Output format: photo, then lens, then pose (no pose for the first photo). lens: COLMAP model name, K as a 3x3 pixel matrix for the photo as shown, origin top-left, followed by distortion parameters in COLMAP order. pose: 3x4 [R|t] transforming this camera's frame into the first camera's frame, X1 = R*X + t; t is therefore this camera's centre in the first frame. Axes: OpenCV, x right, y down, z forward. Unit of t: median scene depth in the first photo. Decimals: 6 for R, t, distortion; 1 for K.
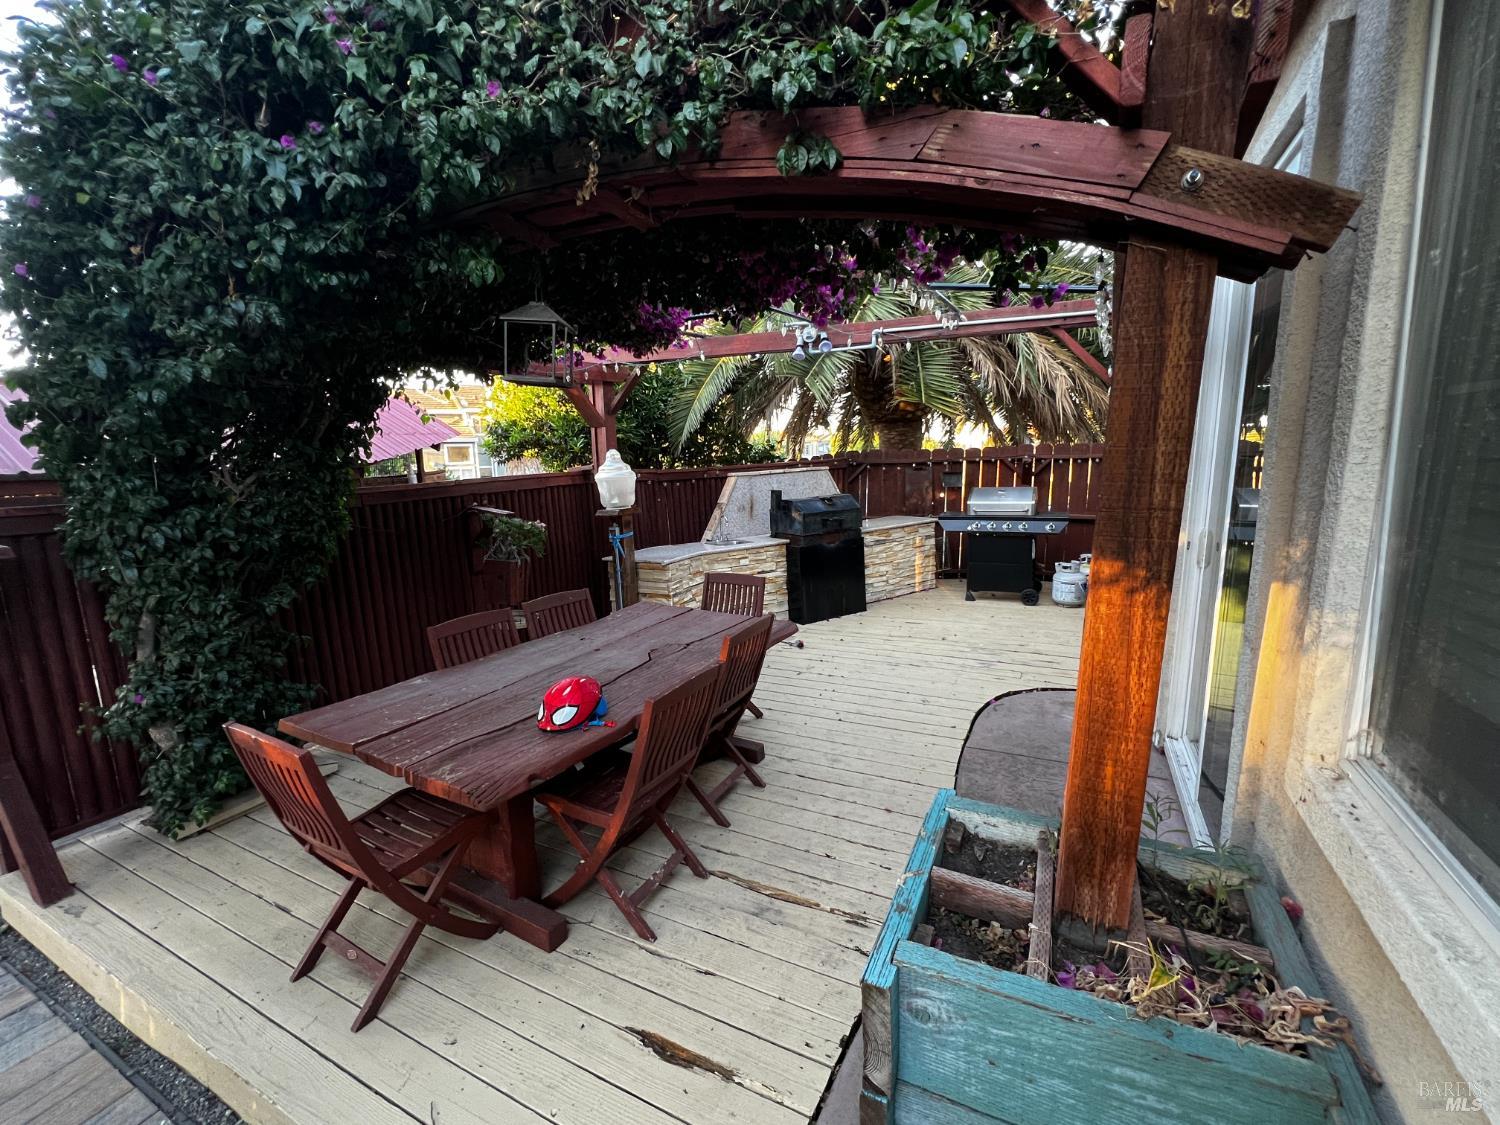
lens RADIAL K [[627.6, 0, 751.1], [0, 627.6, 565.6], [0, 0, 1]] dist [0.004564, -0.000022]
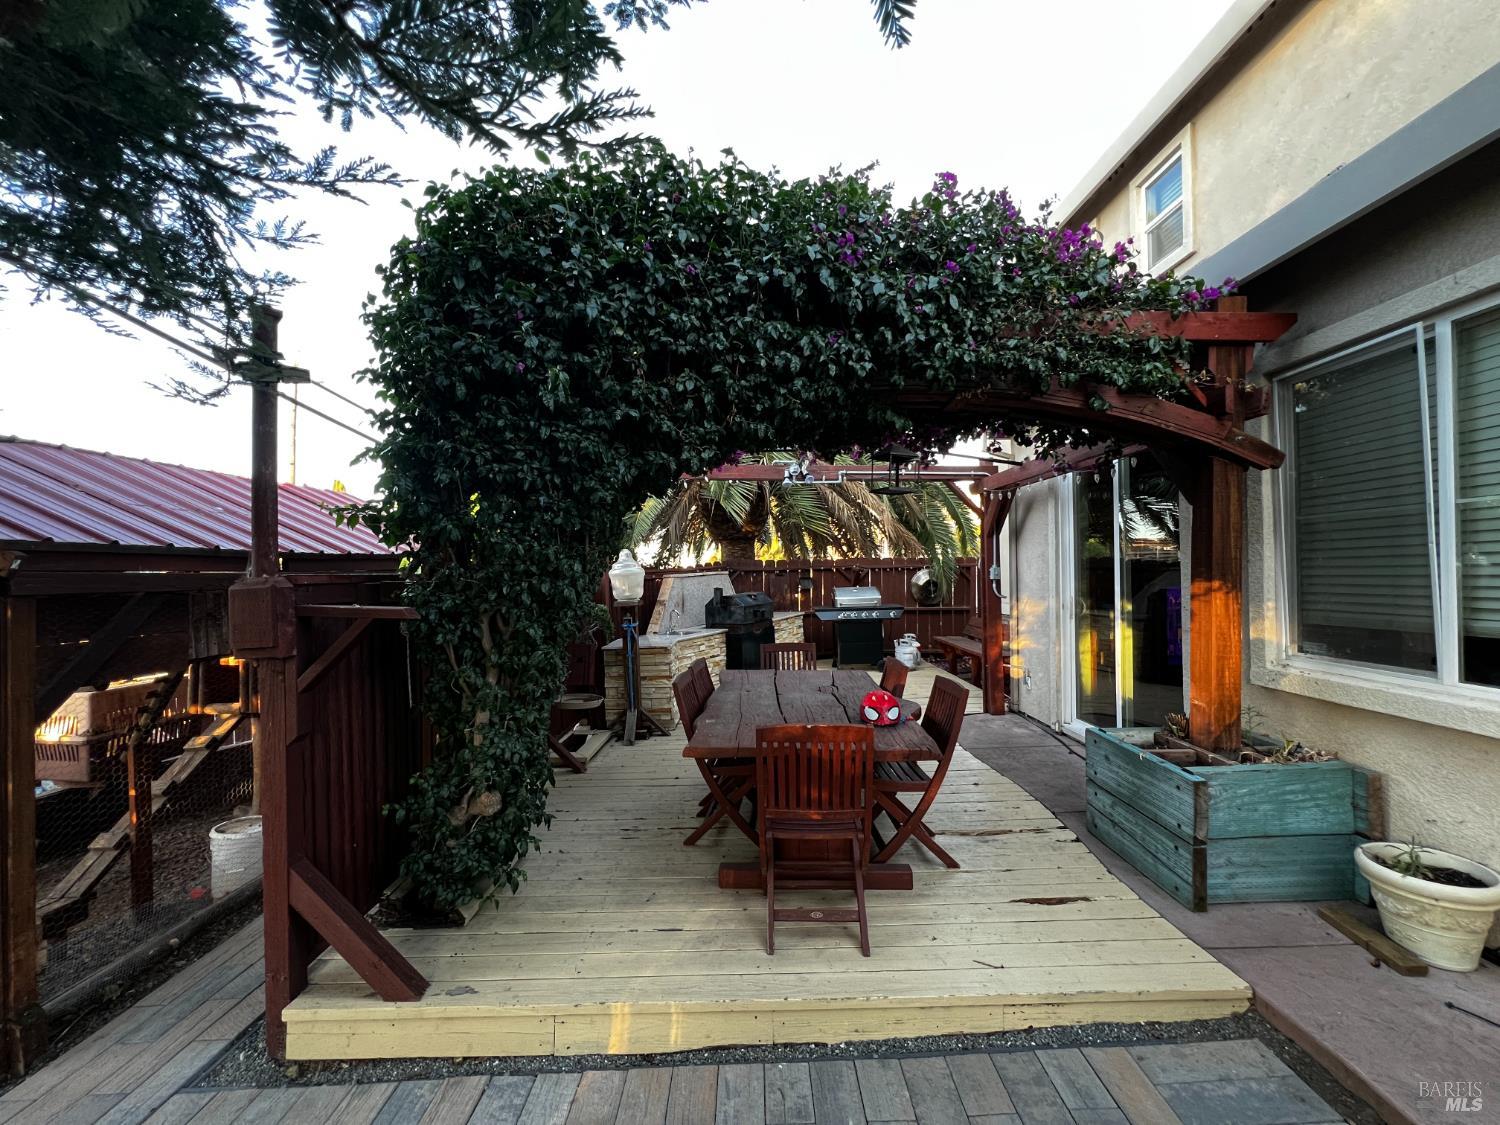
lens RADIAL K [[598.0, 0, 751.3], [0, 598.0, 567.3], [0, 0, 1]] dist [0.001614, 0.000073]
pose [[0.884201, 0.015819, 0.466838, -0.413834], [0.072786, 0.982552, -0.171153, 0.040472], [-0.461400, 0.185312, 0.867623, -0.034048]]
